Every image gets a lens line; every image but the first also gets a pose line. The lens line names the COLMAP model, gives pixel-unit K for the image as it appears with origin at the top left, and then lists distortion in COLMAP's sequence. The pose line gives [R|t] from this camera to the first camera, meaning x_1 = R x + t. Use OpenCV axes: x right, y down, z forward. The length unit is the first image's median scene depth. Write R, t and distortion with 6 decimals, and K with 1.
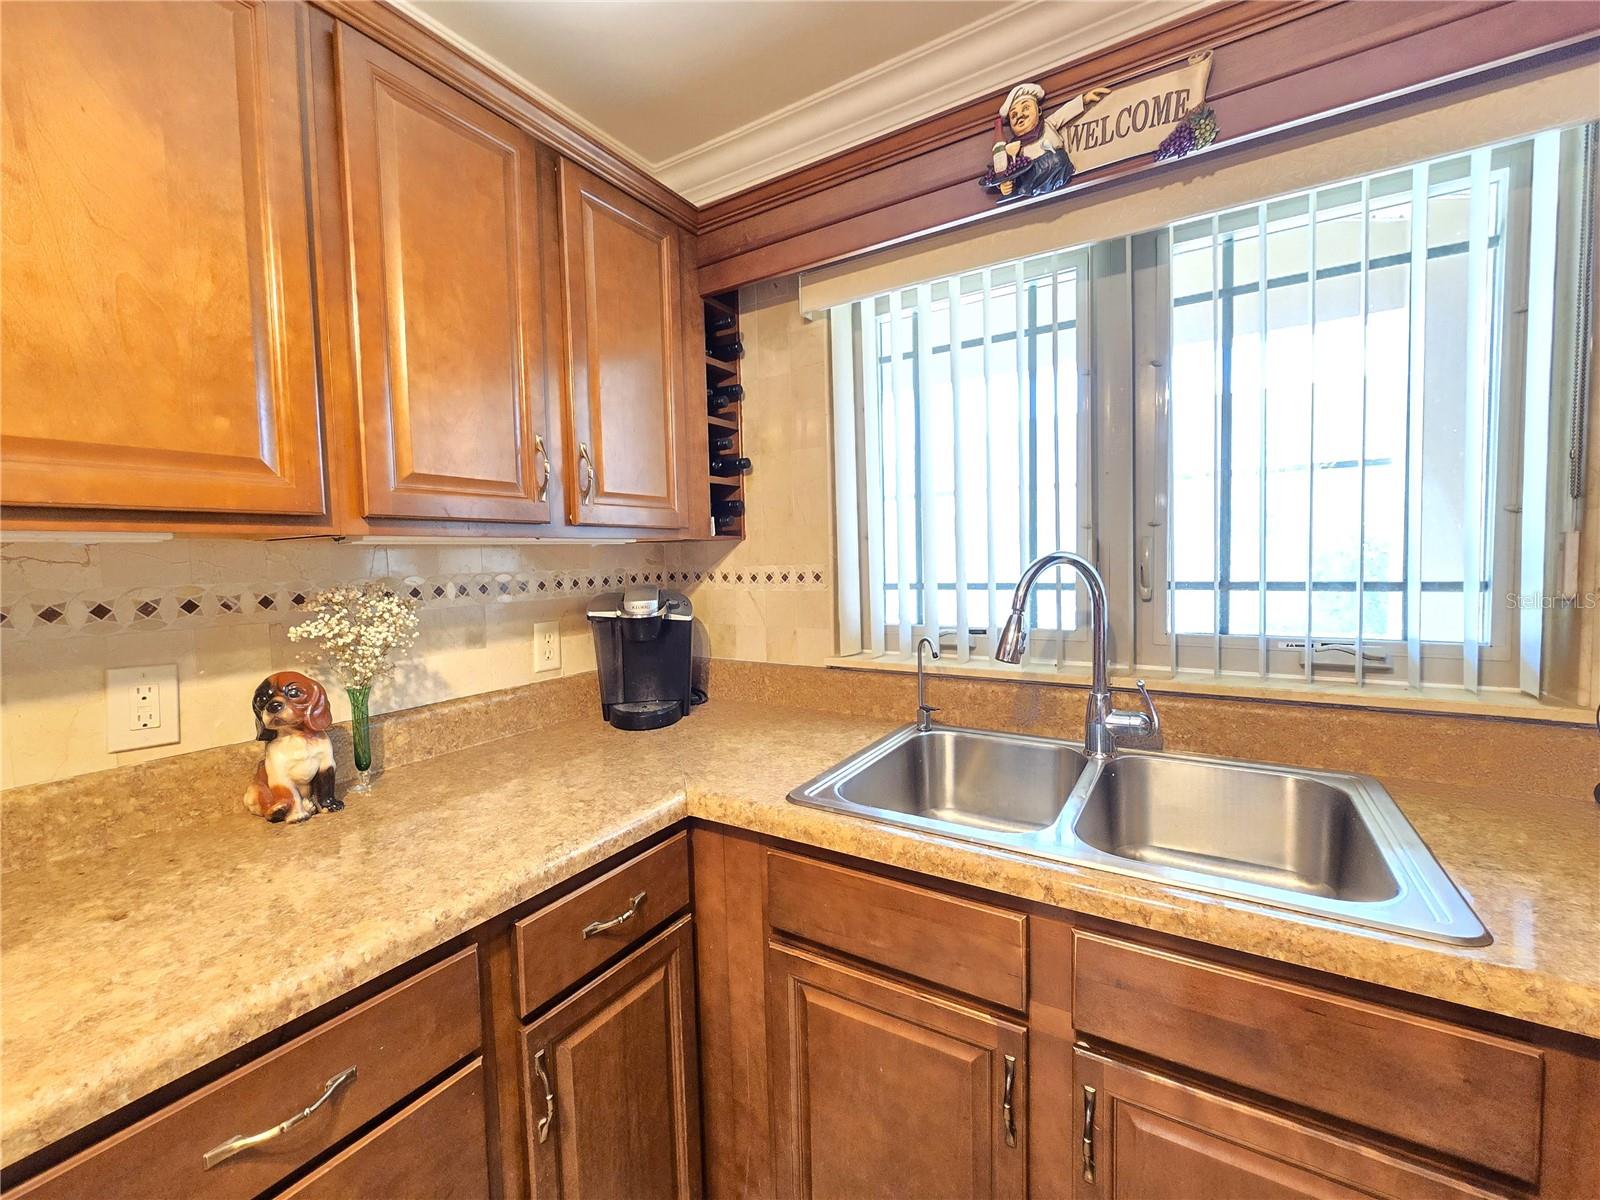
lens RADIAL K [[656.7, 0, 803.6], [0, 656.7, 593.3], [0, 0, 1]] dist [-0.004331, 0.001152]
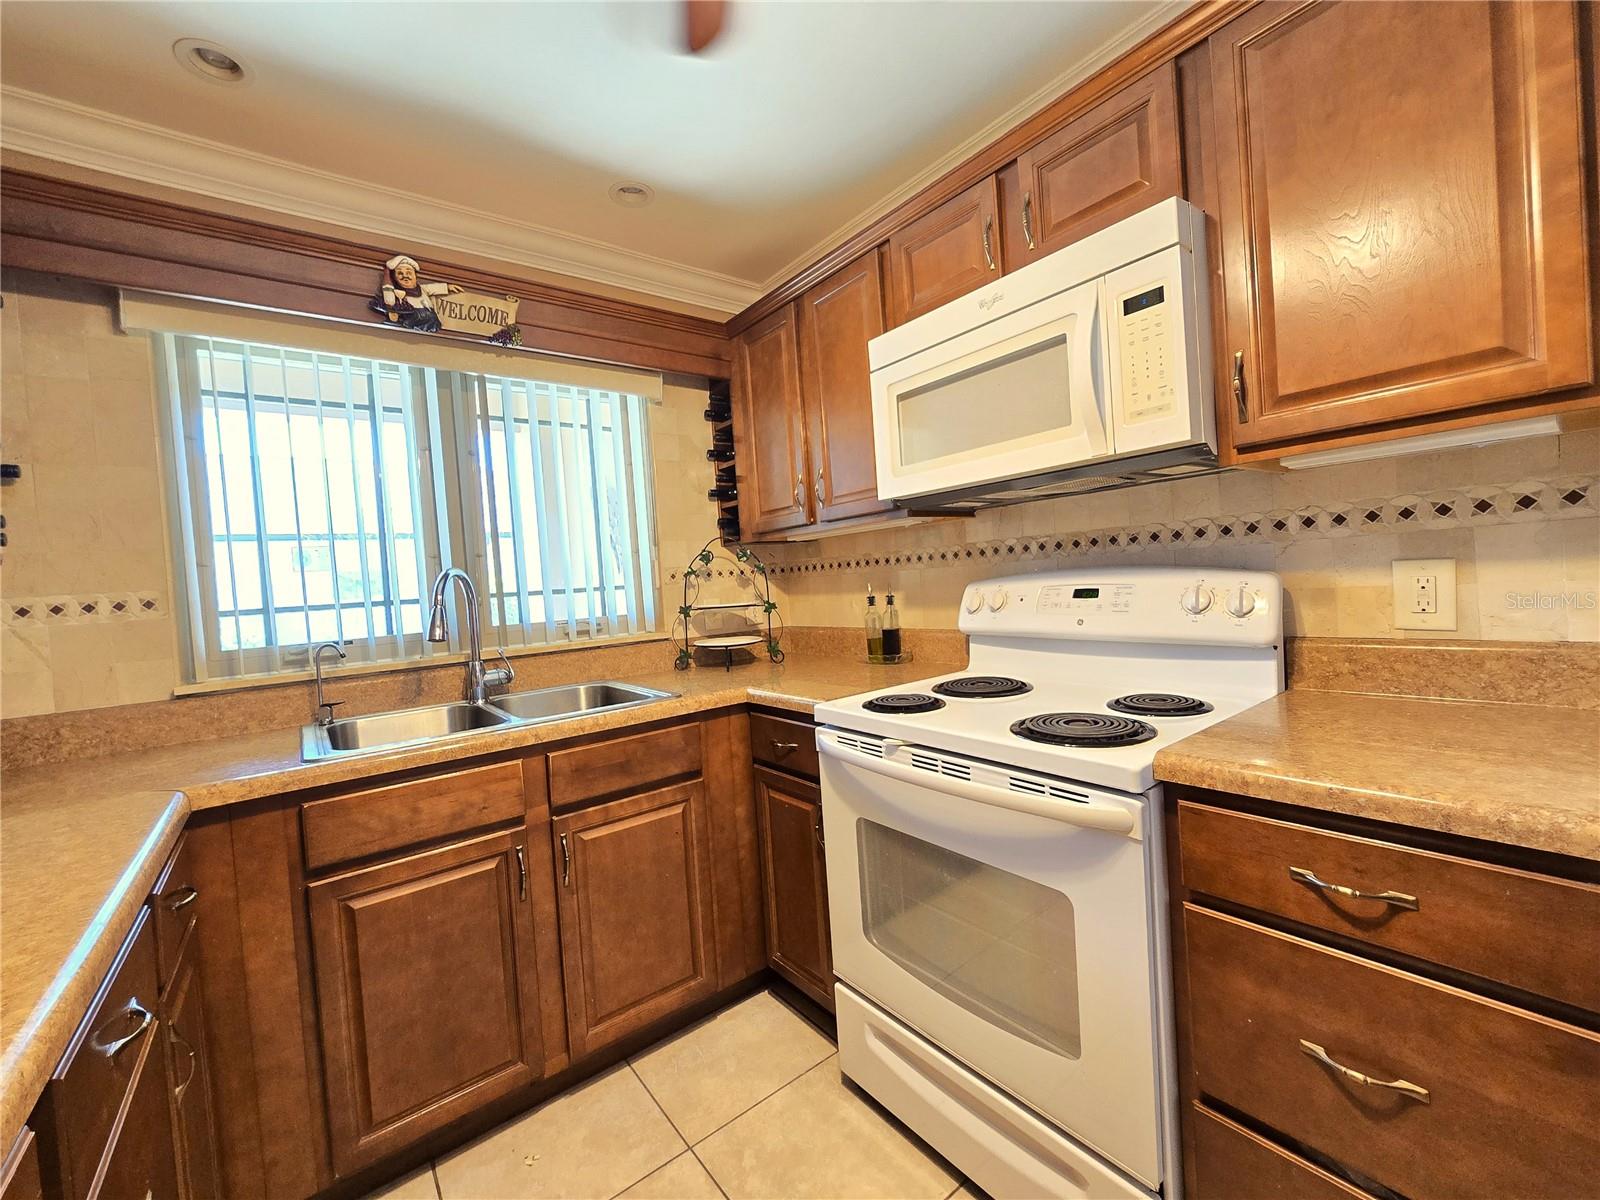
lens RADIAL K [[656.7, 0, 806.4], [0, 656.7, 594.3], [0, 0, 1]] dist [-0.004331, 0.001152]
pose [[0.345348, -0.017497, 0.938312, -0.778902], [0.111247, 0.993540, -0.022418, 0.125672], [-0.931858, 0.112127, 0.345063, -0.285306]]
